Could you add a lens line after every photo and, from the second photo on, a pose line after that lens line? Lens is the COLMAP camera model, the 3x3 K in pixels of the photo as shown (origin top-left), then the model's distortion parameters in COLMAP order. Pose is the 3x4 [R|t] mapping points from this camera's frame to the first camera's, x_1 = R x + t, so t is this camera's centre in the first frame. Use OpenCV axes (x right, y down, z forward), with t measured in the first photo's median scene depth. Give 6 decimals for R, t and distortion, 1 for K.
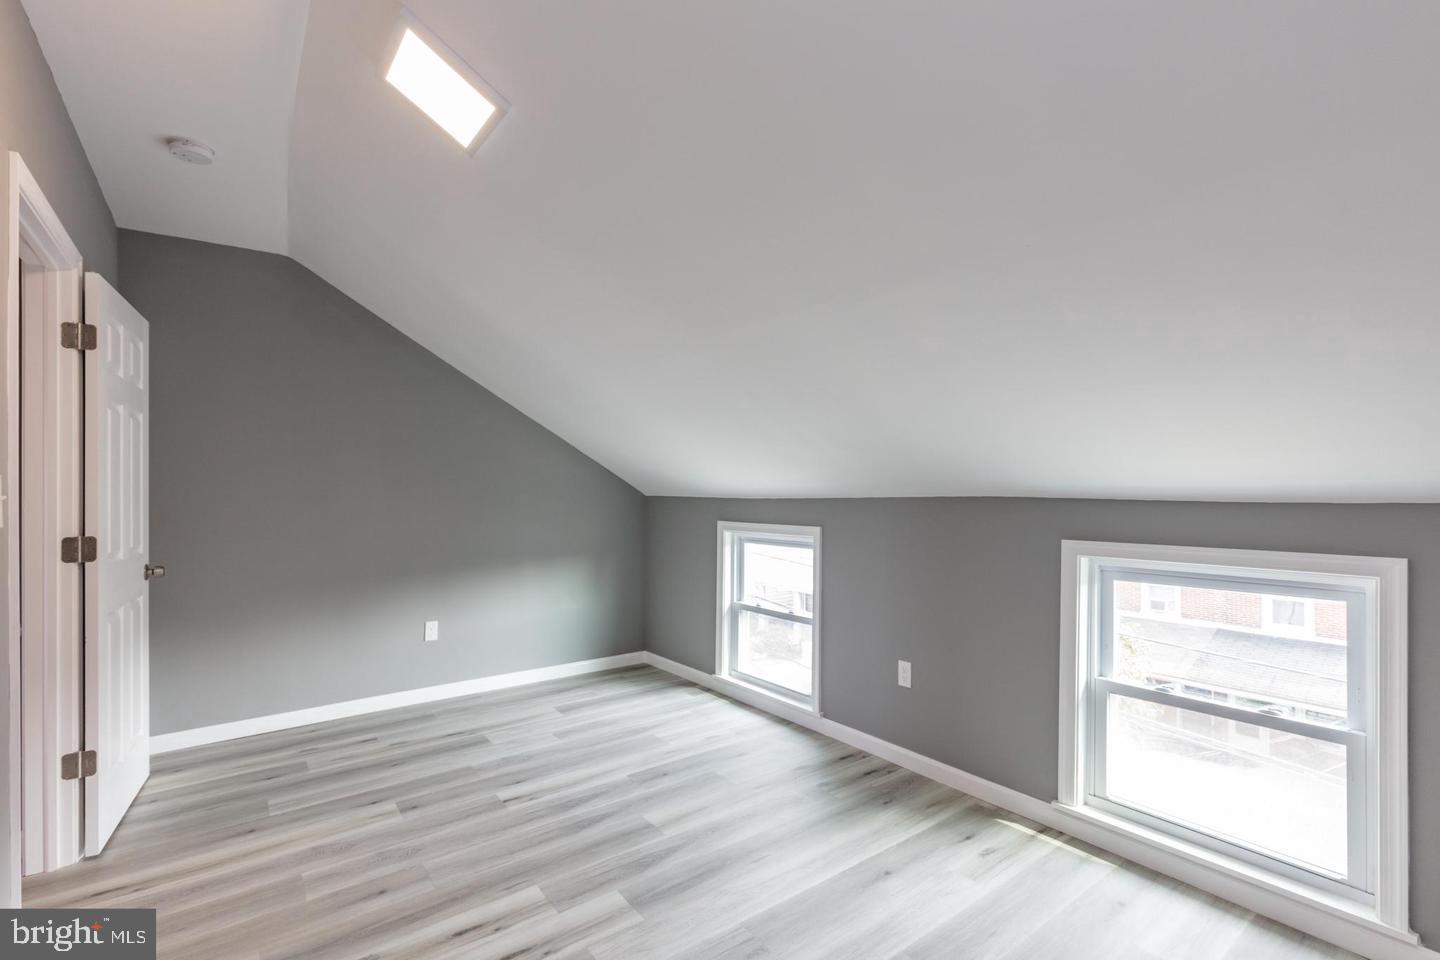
lens RADIAL K [[648.3, 0, 723.5], [0, 648.3, 495.4], [0, 0, 1]] dist [-0.000533, -0.000324]
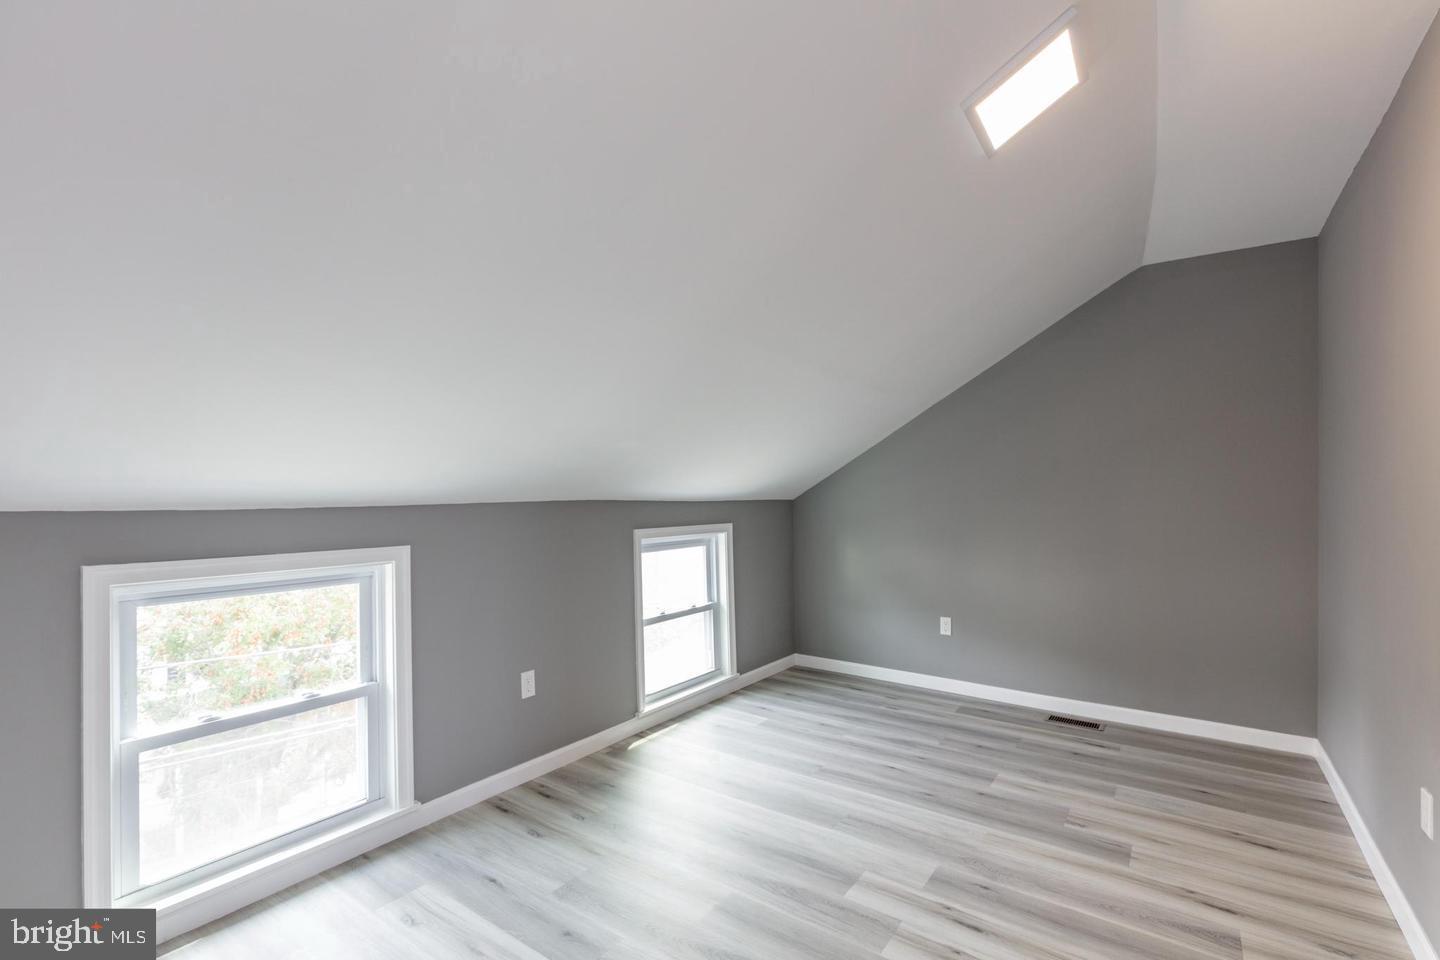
lens RADIAL K [[634.1, 0, 720.0], [0, 634.1, 480.0], [0, 0, 1]] dist [0.037780, -0.000139]
pose [[-0.281242, 0.033379, 0.959056, -0.751341], [0.011629, 0.999440, -0.031374, 0.004109], [-0.959566, 0.002330, -0.281473, 1.016520]]
